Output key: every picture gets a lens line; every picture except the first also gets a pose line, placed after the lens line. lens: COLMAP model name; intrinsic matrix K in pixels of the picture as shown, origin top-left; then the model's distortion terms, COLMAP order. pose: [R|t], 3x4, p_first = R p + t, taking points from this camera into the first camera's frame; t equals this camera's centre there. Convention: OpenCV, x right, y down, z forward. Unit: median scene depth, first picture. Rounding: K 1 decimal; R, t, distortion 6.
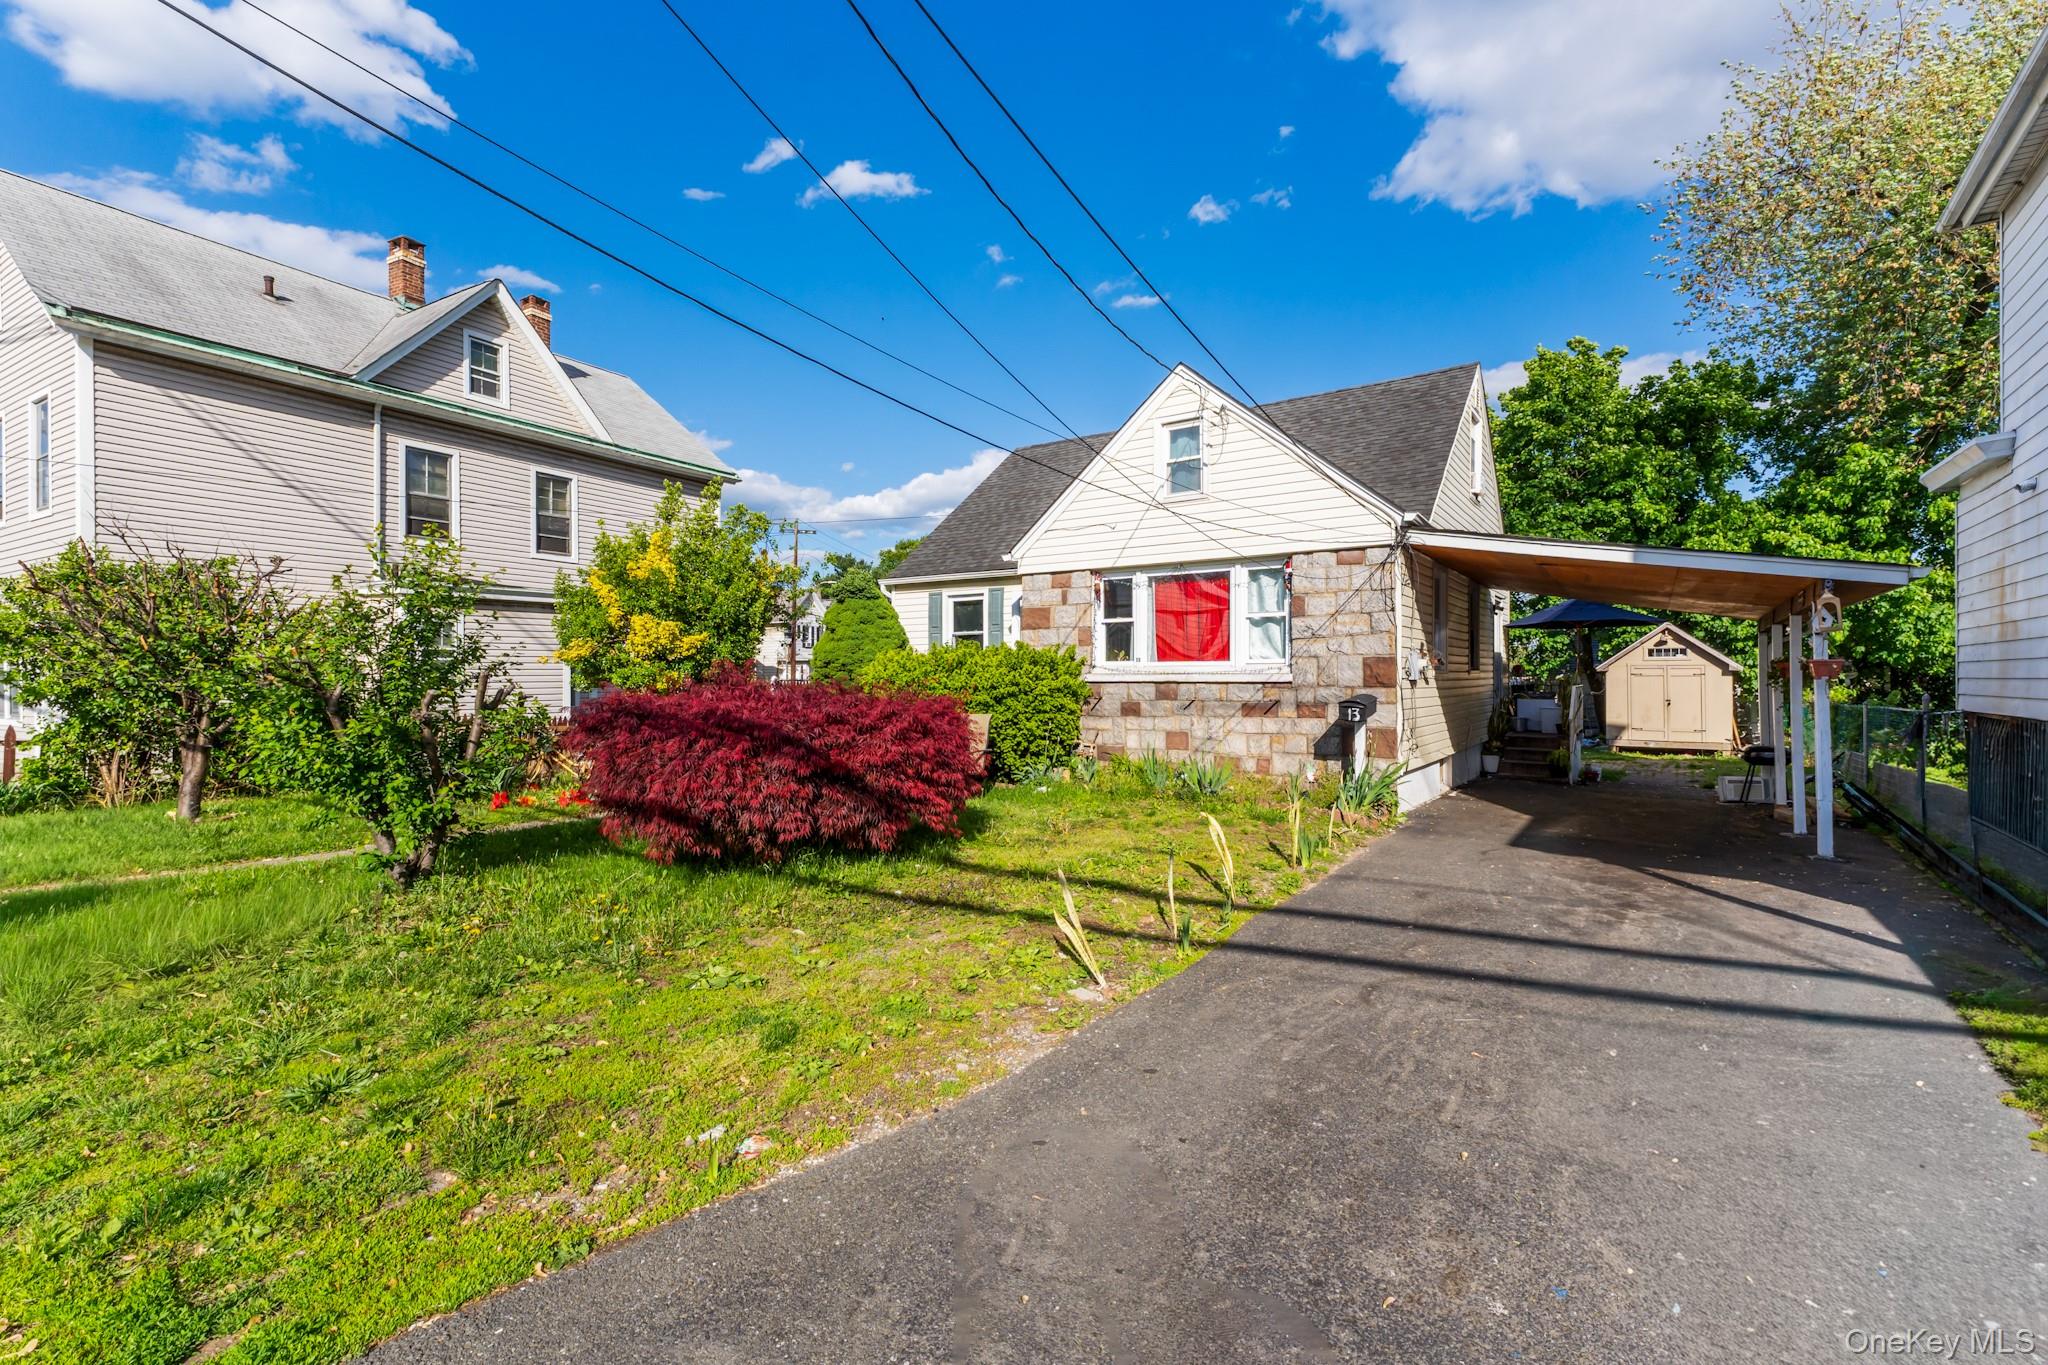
lens RADIAL K [[905.3, 0, 1023.3], [0, 905.3, 682.8], [0, 0, 1]] dist [0.003584, 0.000597]
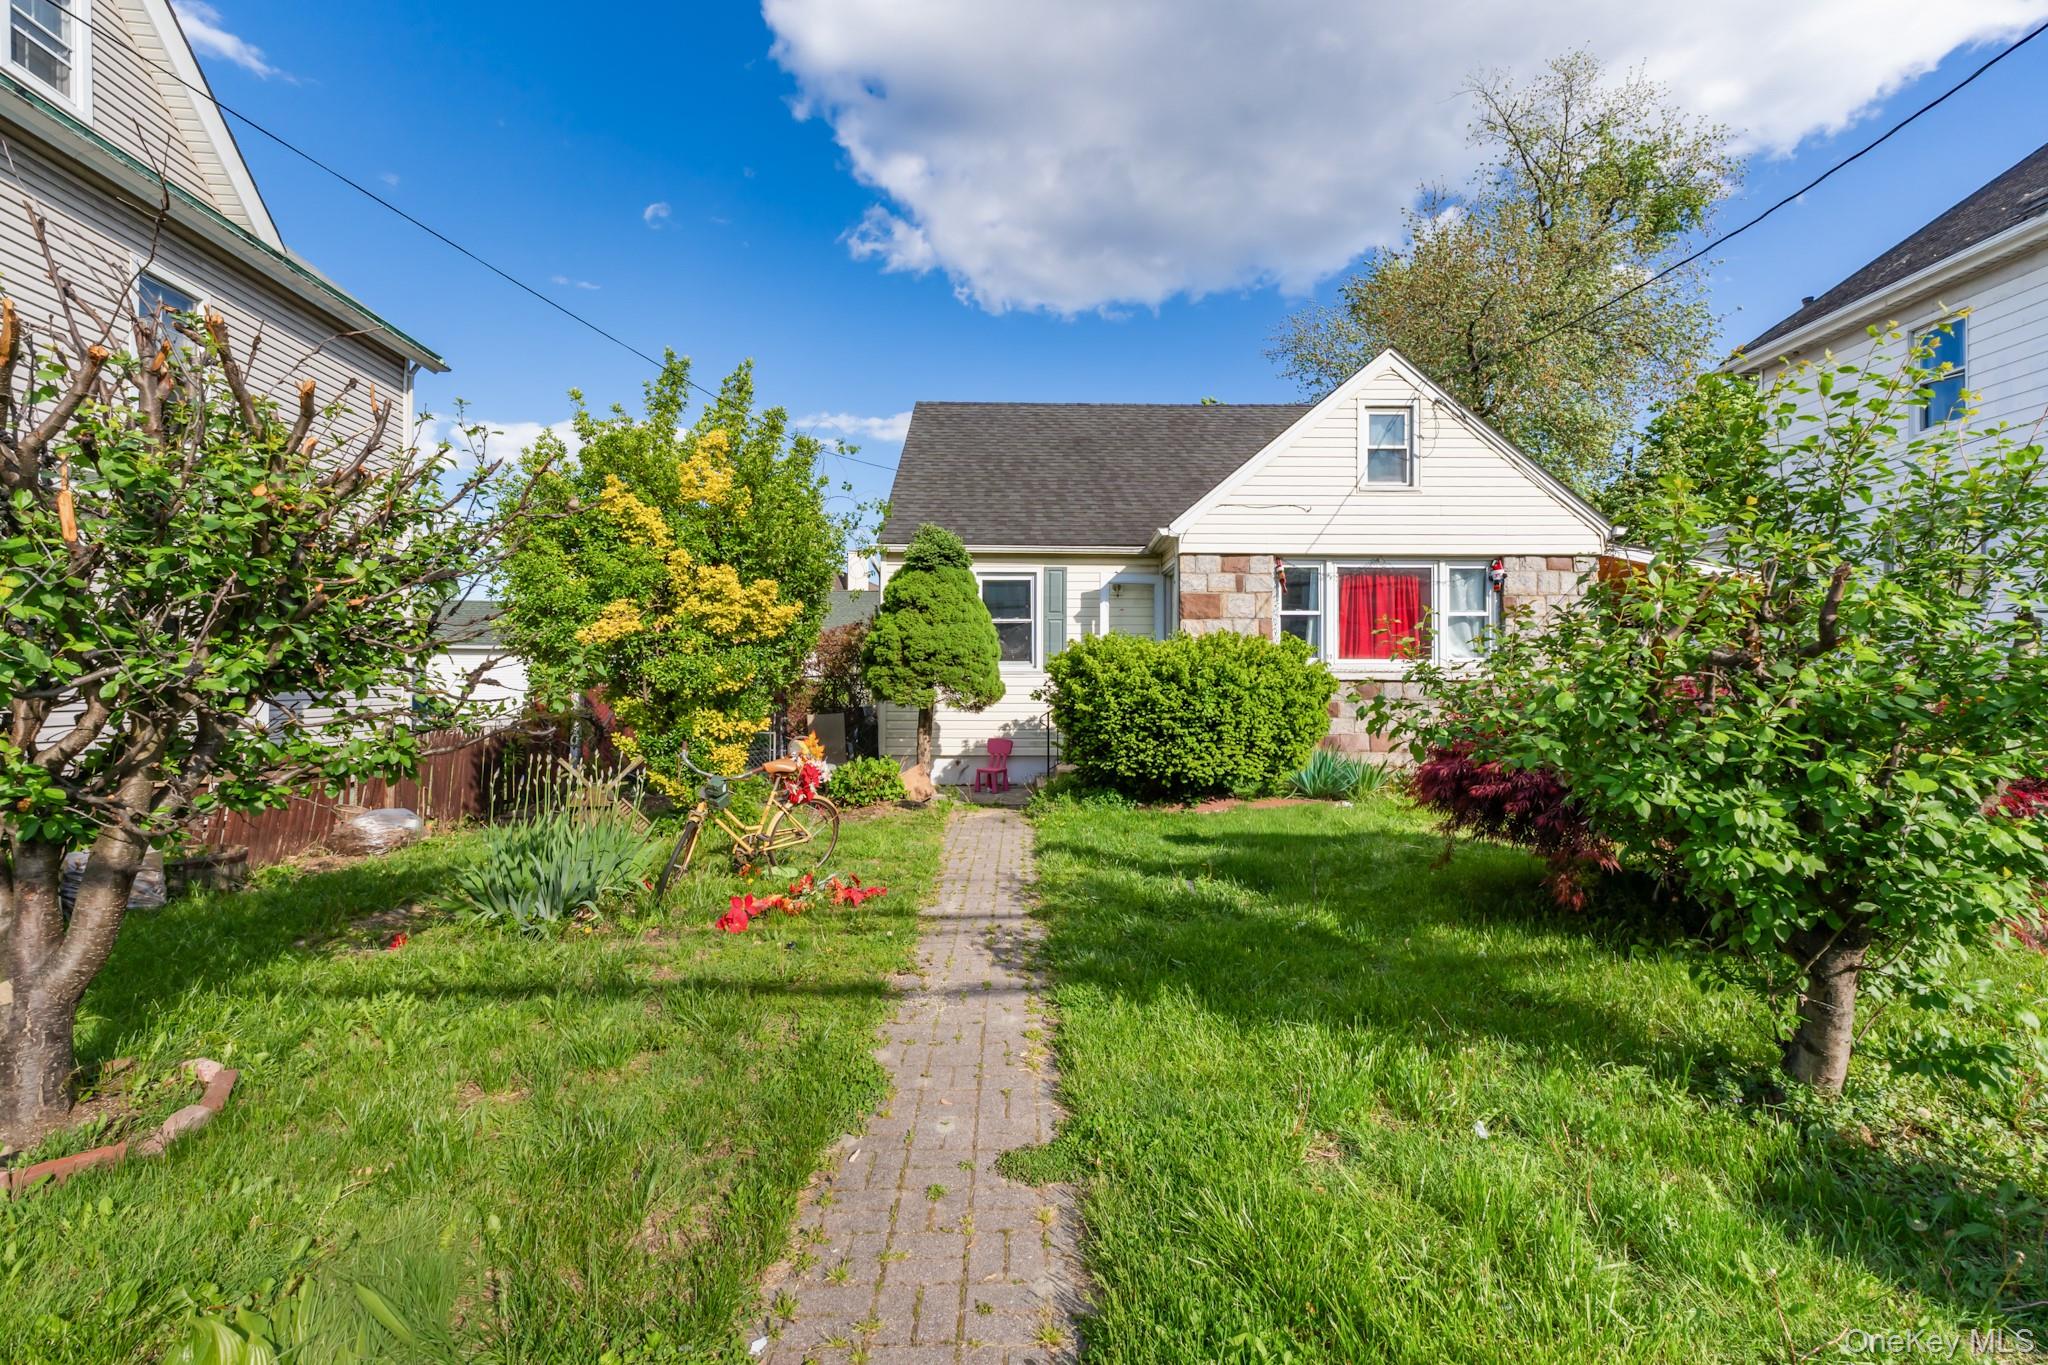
lens RADIAL K [[905.3, 0, 1029.1], [0, 905.3, 680.2], [0, 0, 1]] dist [0.003584, 0.000597]
pose [[0.799742, 0.002552, 0.600338, -0.696938], [0.001319, 0.999981, -0.006008, 0.003312], [-0.600342, 0.005597, 0.799724, 0.467104]]
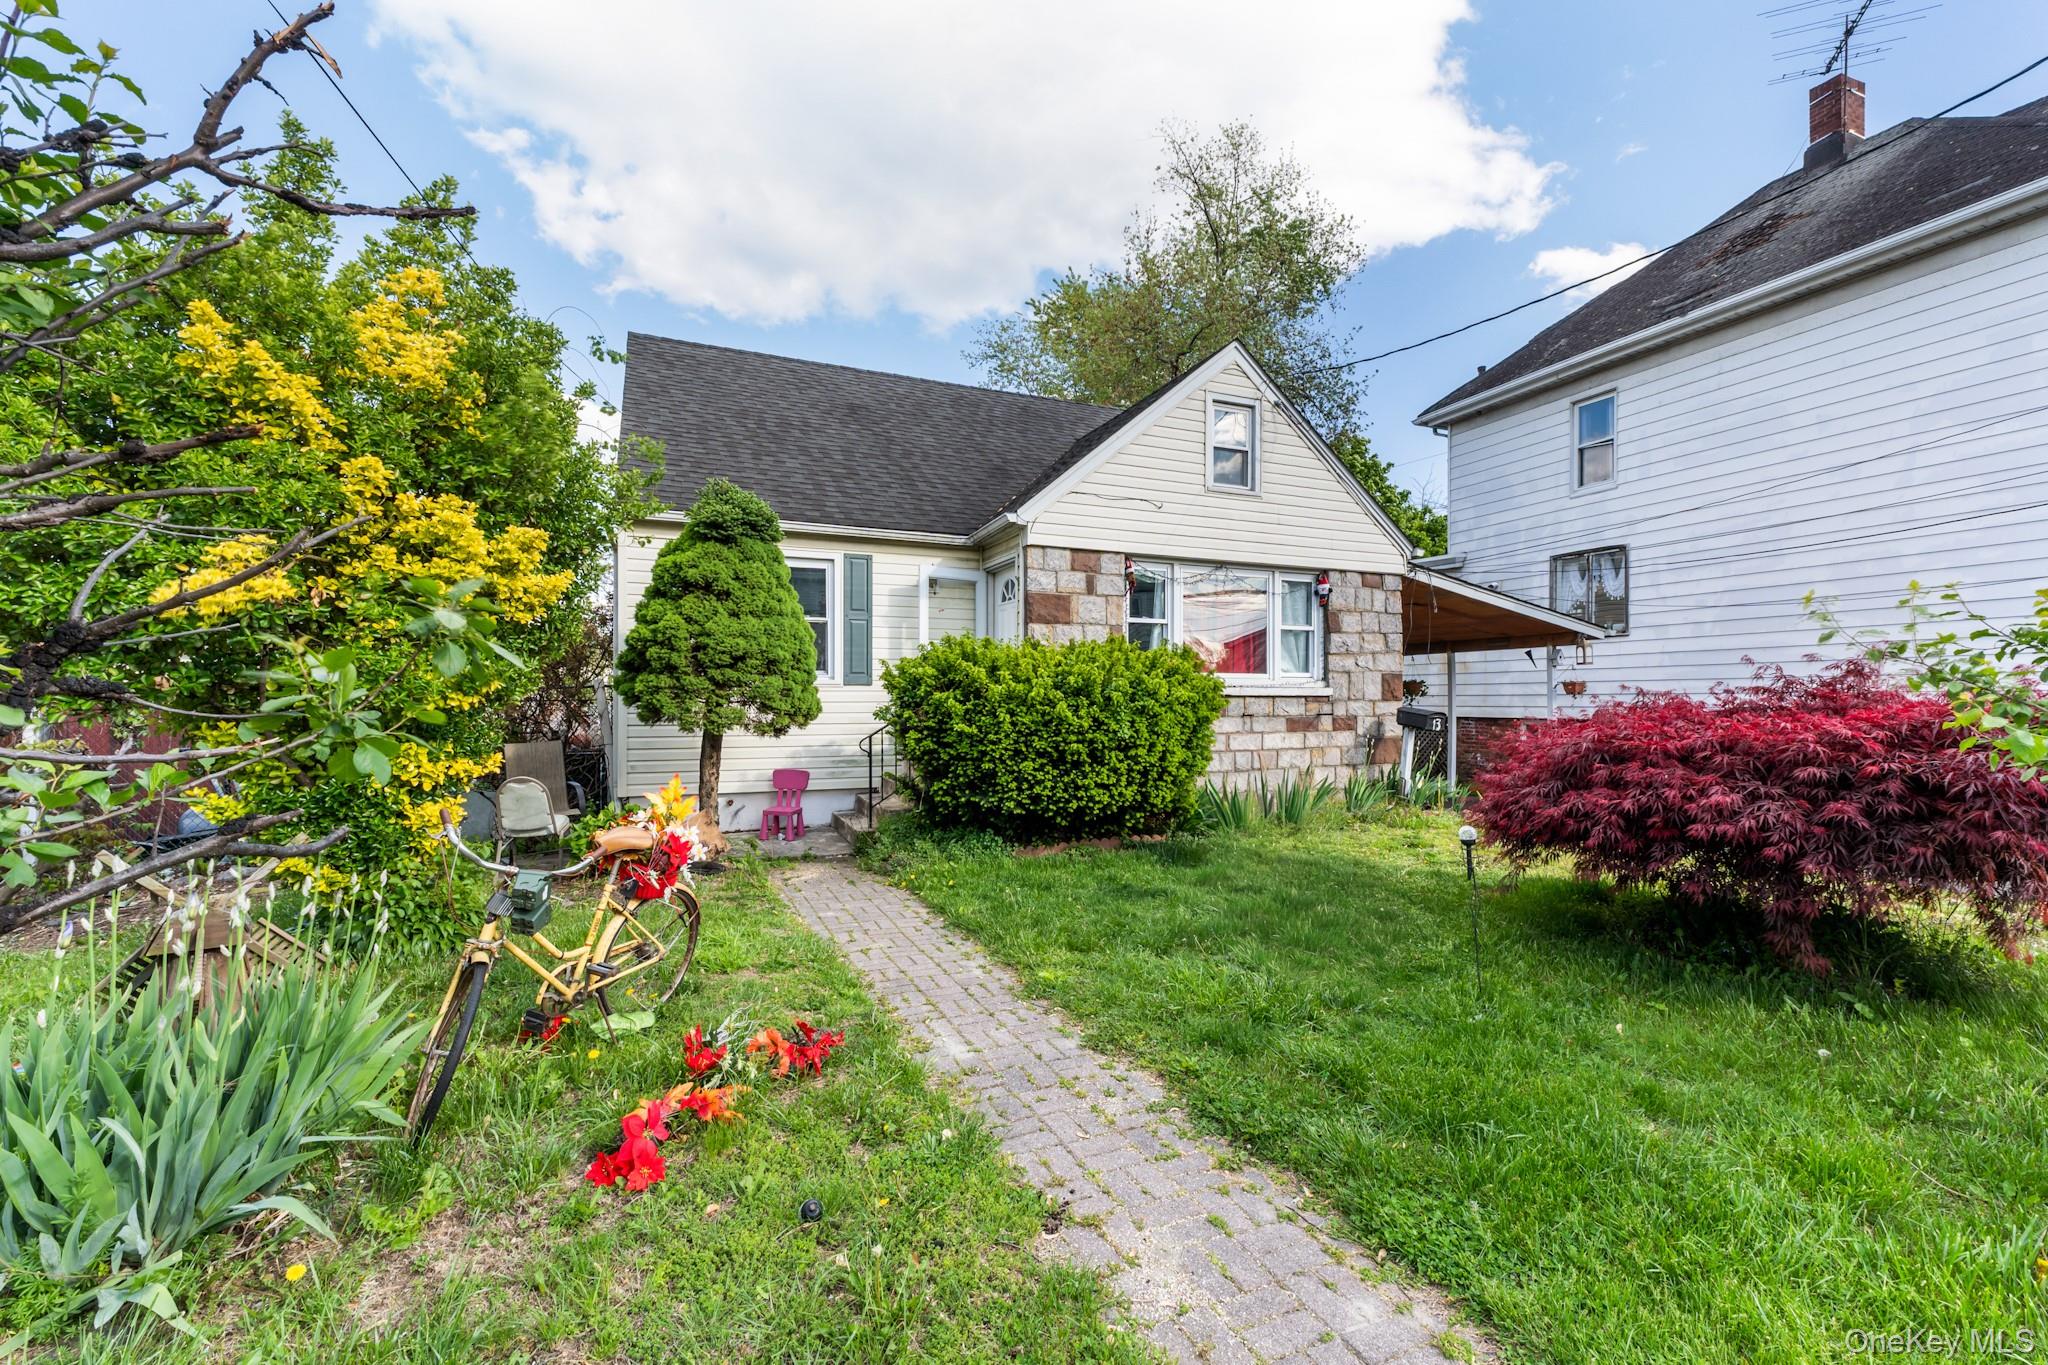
lens RADIAL K [[905.3, 0, 1060.6], [0, 905.3, 710.1], [0, 0, 1]] dist [0.003584, 0.000597]
pose [[0.488719, -0.010142, 0.872382, -0.689682], [0.002872, 0.999946, 0.010016, 0.003610], [-0.872436, -0.002389, 0.488722, 0.711232]]
